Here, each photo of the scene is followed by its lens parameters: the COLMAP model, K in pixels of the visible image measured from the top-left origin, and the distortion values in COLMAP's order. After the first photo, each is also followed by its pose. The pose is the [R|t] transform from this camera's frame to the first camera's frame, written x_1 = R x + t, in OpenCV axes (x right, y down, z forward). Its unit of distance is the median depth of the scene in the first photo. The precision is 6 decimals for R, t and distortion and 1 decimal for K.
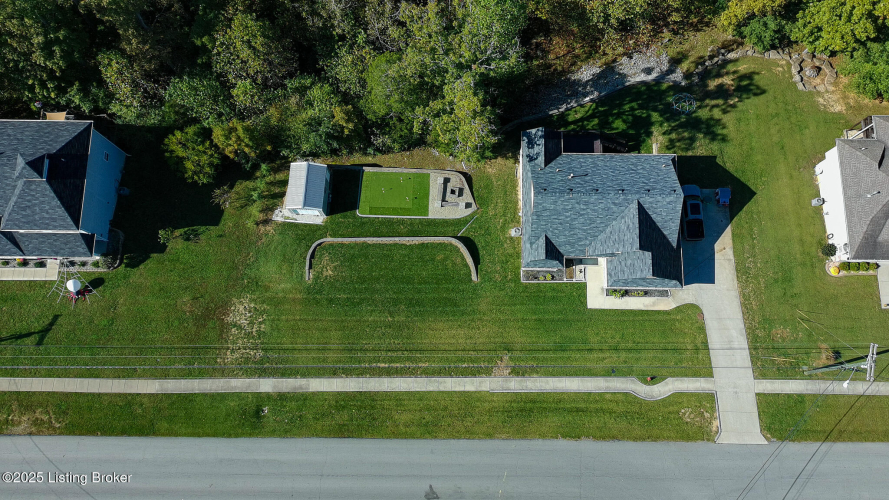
lens RADIAL K [[692.9, 0, 442.3], [0, 692.9, 253.8], [0, 0, 1]] dist [0.039103, -0.031107]
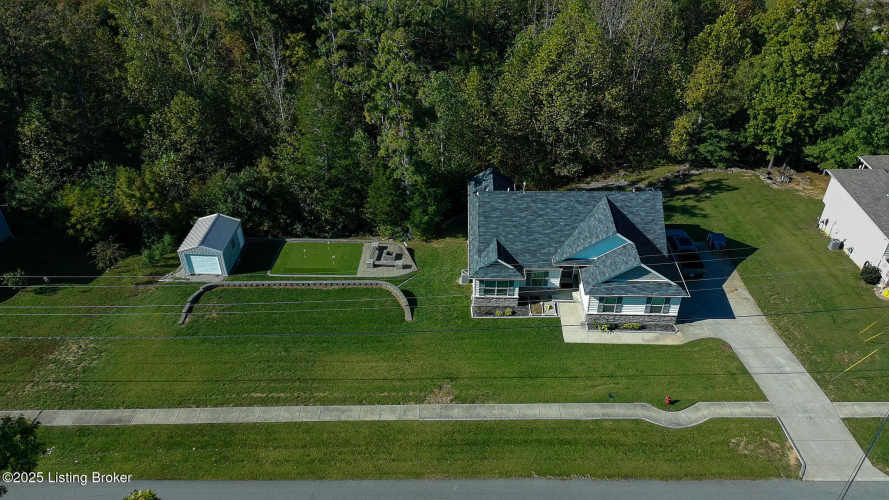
lens RADIAL K [[692.9, 0, 447.0], [0, 692.9, 249.3], [0, 0, 1]] dist [0.039103, -0.031107]
pose [[0.999986, 0.005230, -0.000517, 0.091639], [-0.004222, 0.740831, -0.671678, 0.499096], [-0.003129, 0.671671, 0.740843, 0.424357]]
